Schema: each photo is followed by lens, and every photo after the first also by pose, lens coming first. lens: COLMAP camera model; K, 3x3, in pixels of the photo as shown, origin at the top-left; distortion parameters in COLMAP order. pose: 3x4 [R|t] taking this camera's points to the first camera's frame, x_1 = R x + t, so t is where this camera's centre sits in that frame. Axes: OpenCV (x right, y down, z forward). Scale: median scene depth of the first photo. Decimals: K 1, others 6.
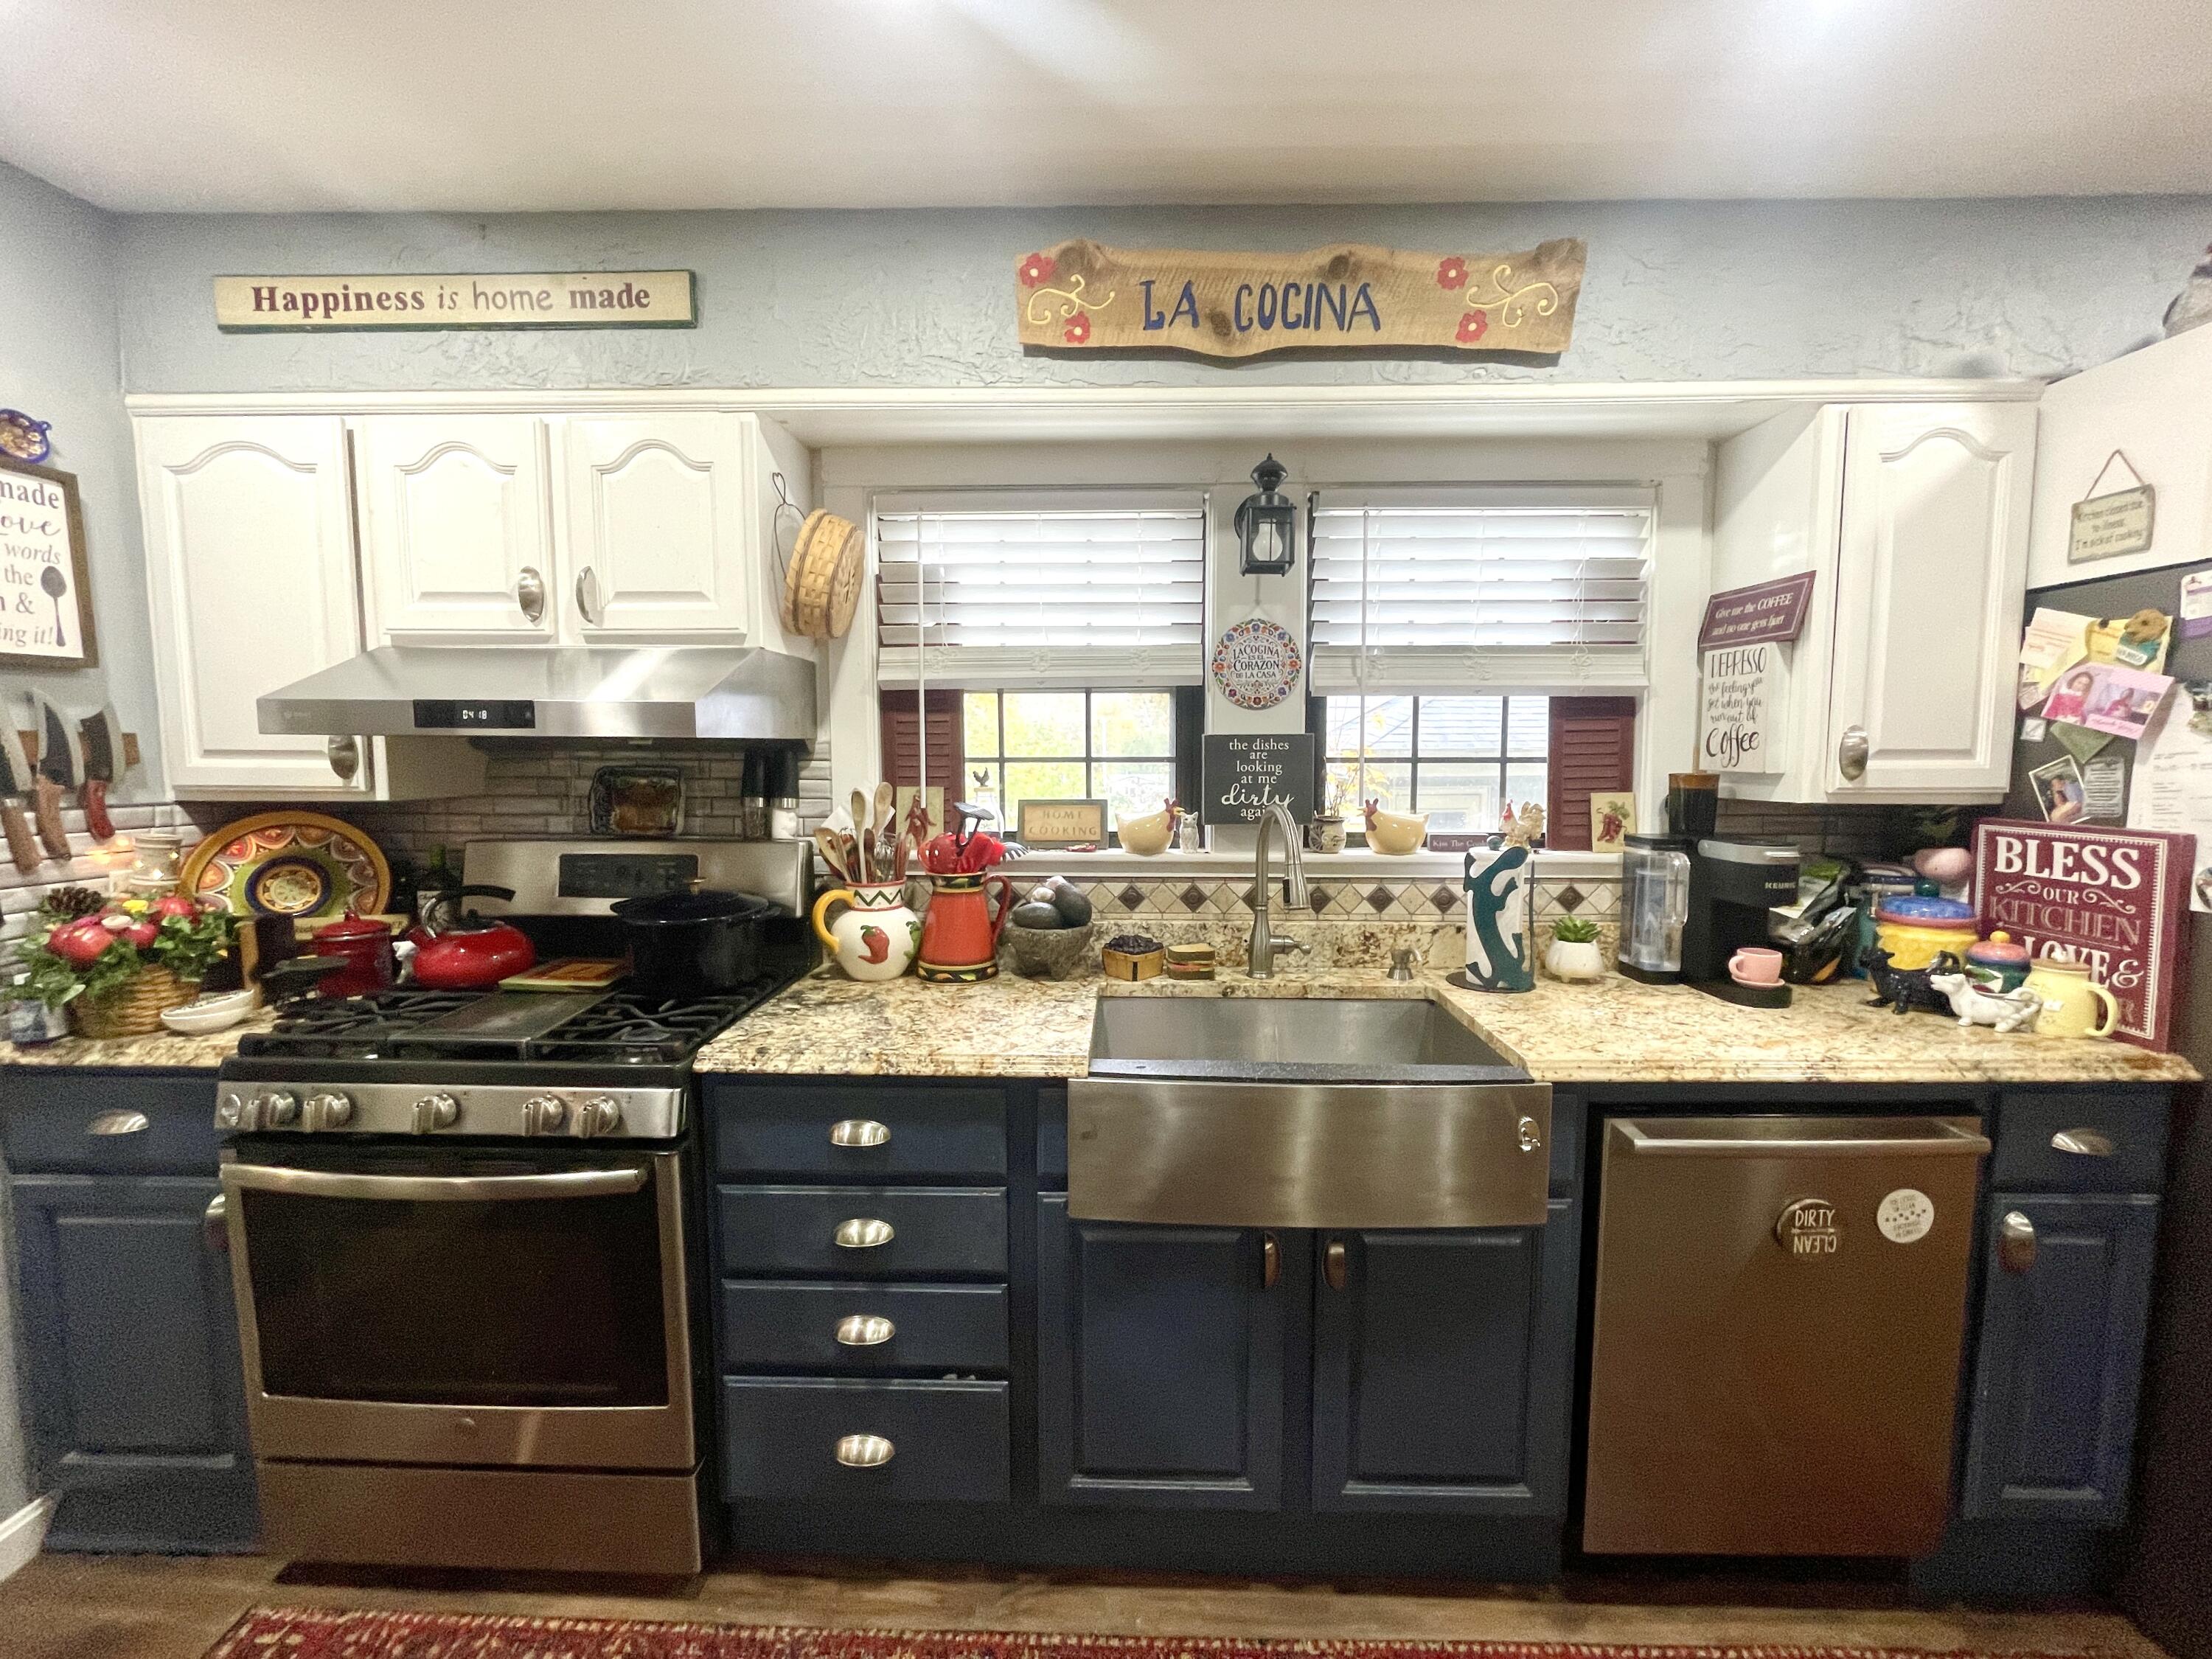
lens RADIAL K [[892.9, 0, 1108.5], [0, 892.9, 828.1], [0, 0, 1]] dist [-0.003013, -0.000112]
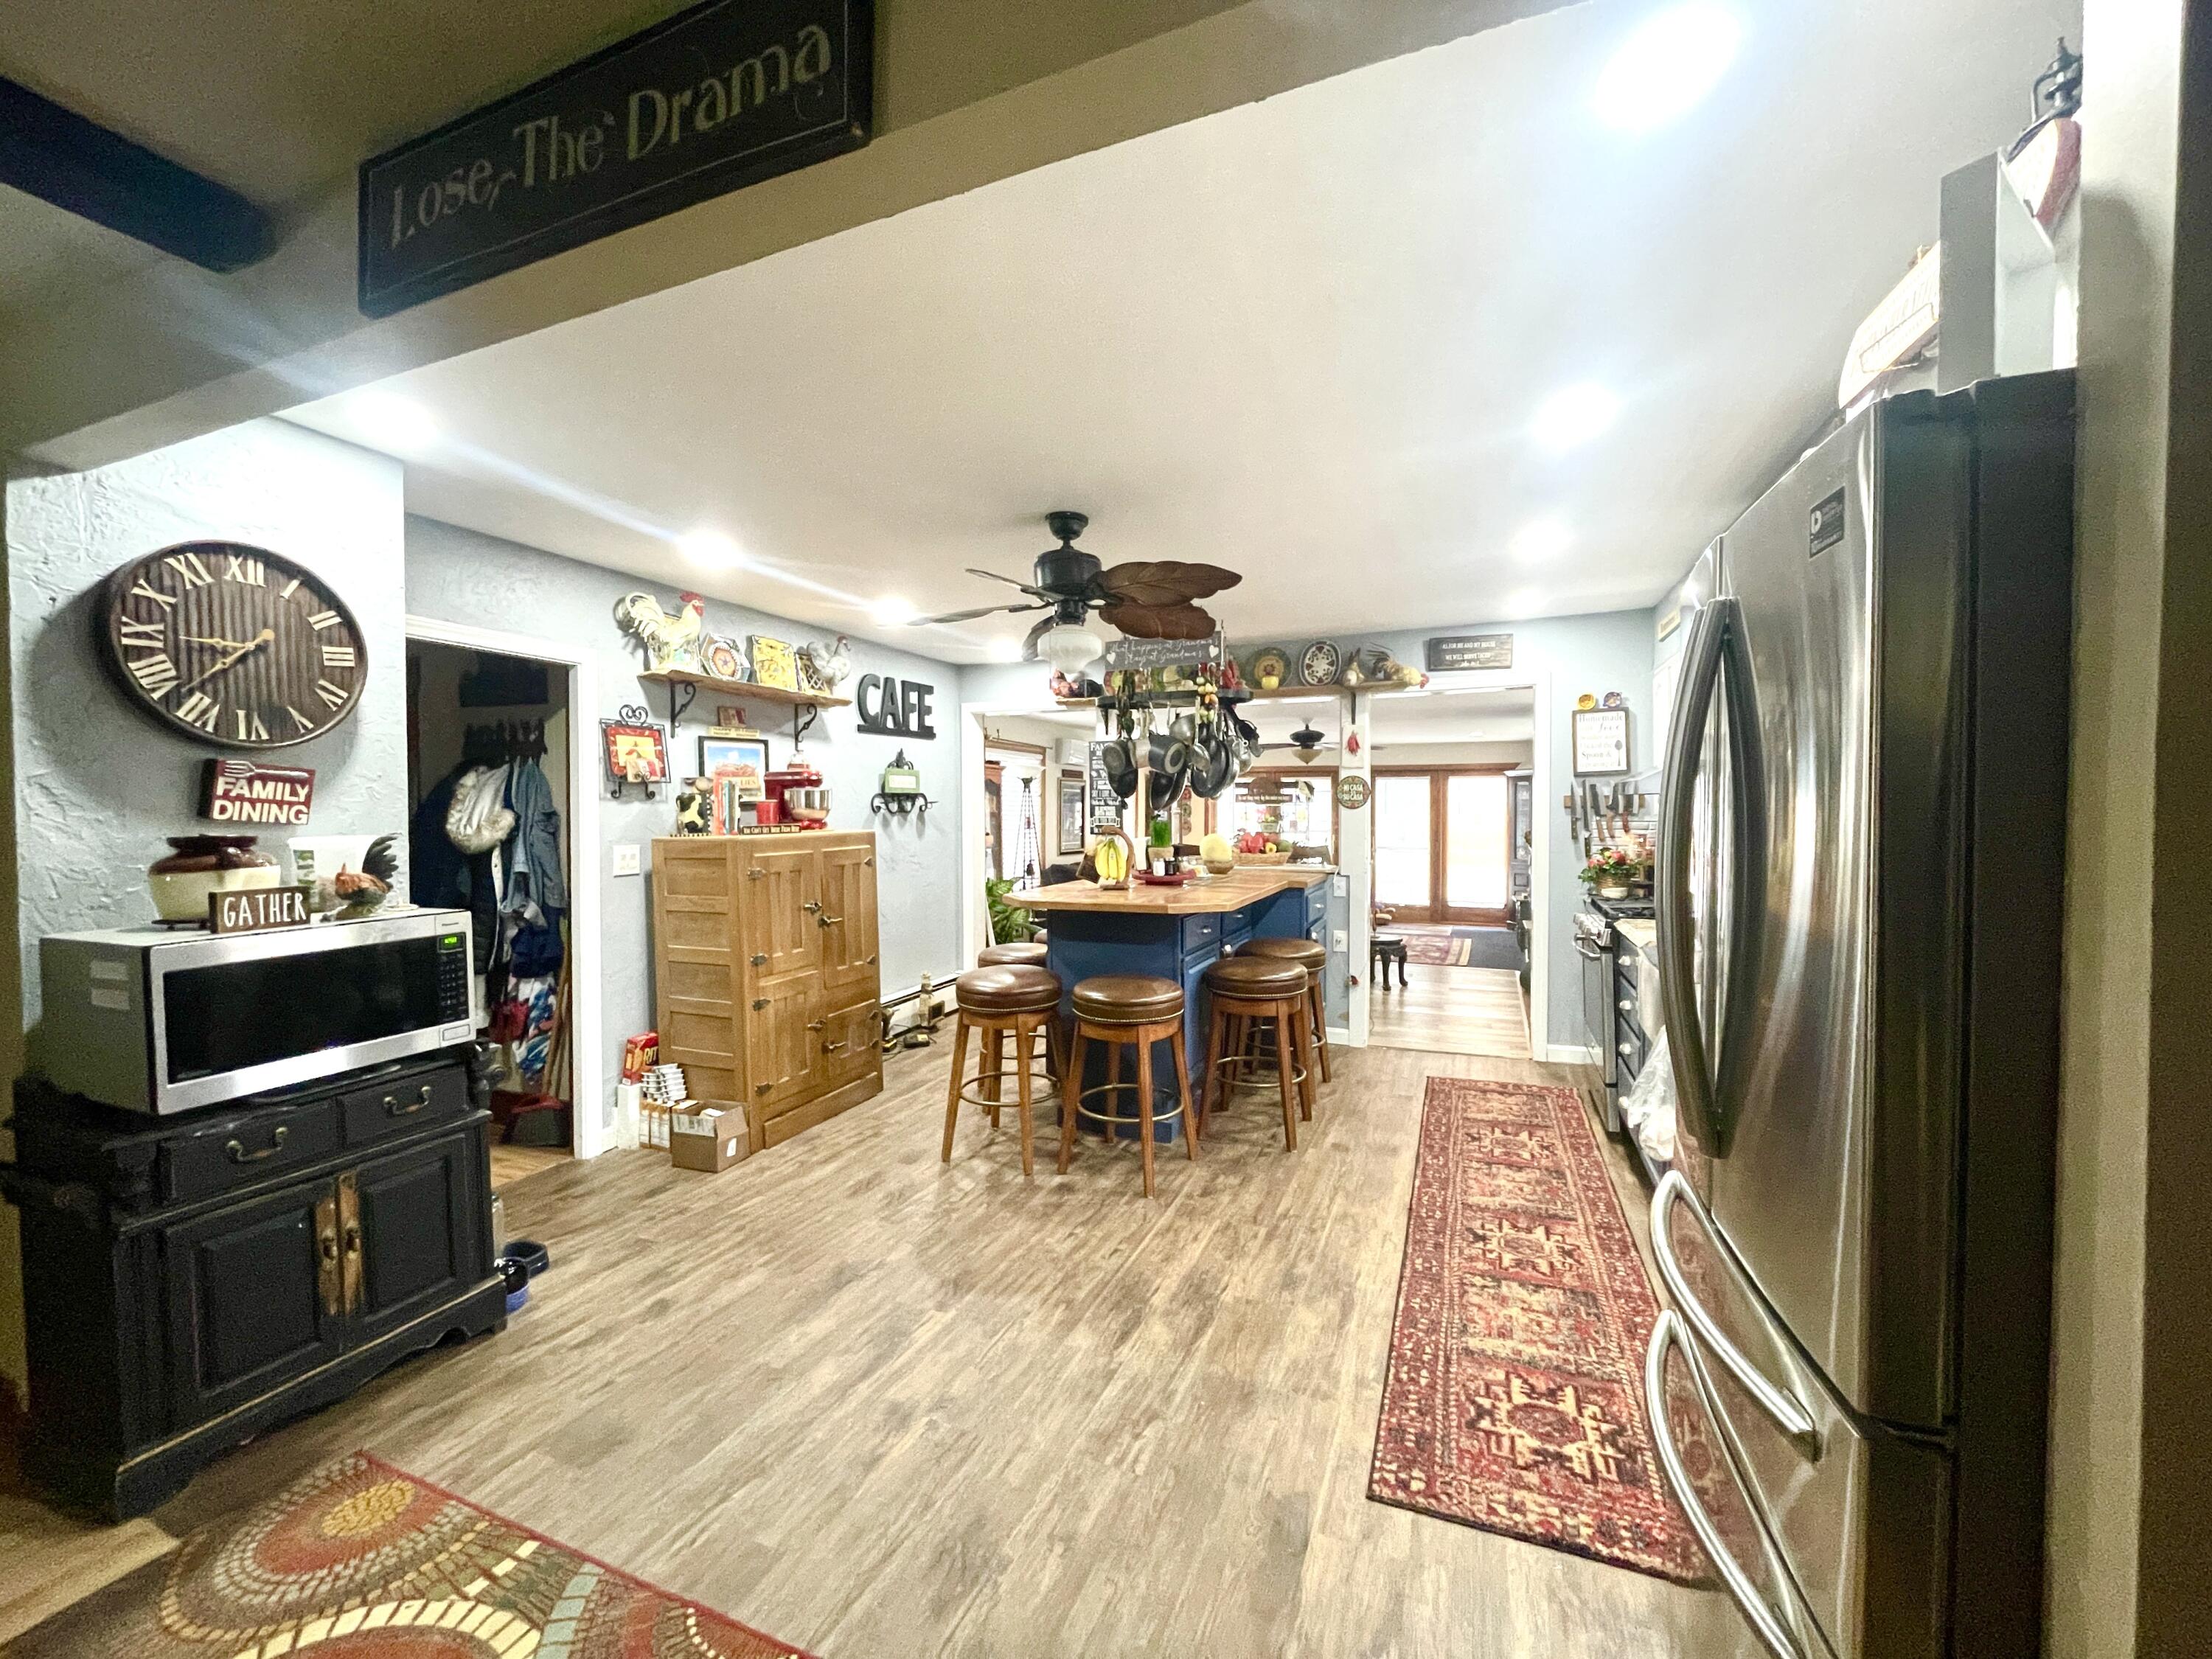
lens RADIAL K [[892.9, 0, 1108.5], [0, 892.9, 828.1], [0, 0, 1]] dist [-0.003013, -0.000112]
pose [[-0.359968, 0.017438, -0.932802, 2.163983], [-0.070649, 0.996445, 0.045891, -0.015722], [0.930286, 0.082421, -0.357457, 0.486045]]
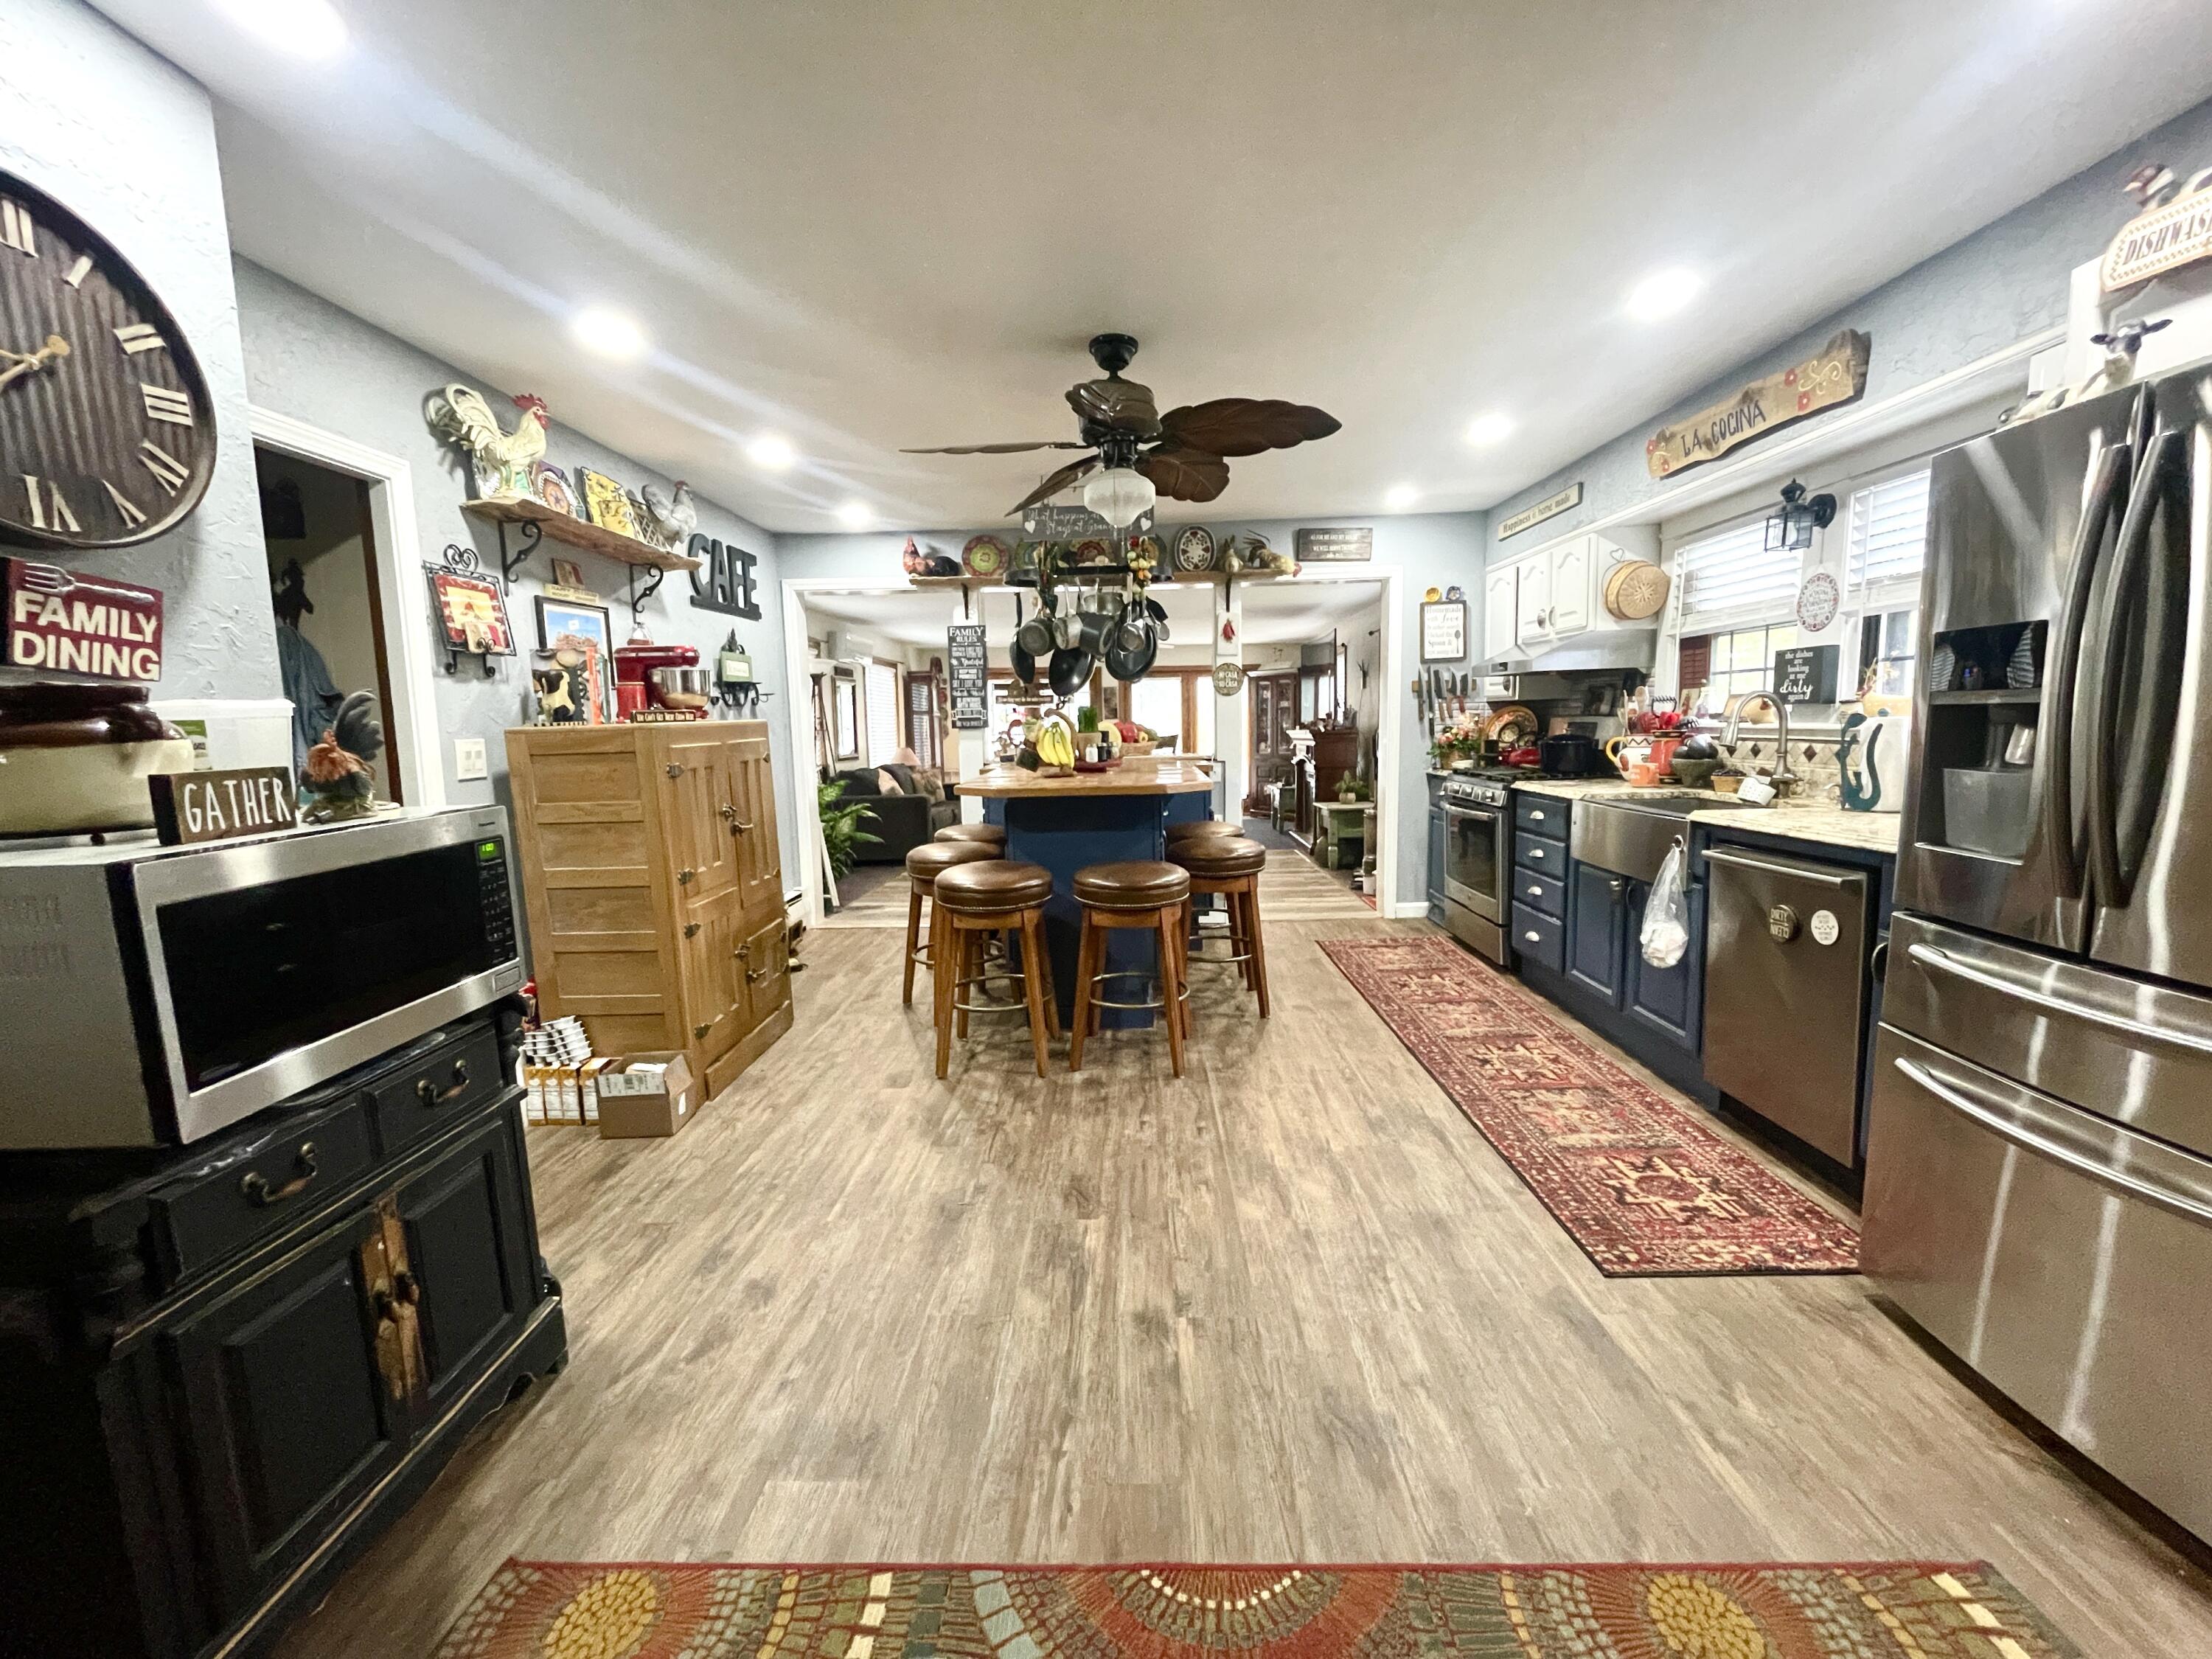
lens RADIAL K [[892.9, 0, 1108.5], [0, 892.9, 828.1], [0, 0, 1]] dist [-0.003013, -0.000112]
pose [[0.000063, 0.118703, -0.992930, 2.183793], [-0.058454, 0.991232, 0.118496, 0.121179], [0.998290, 0.058033, 0.007001, -0.290164]]
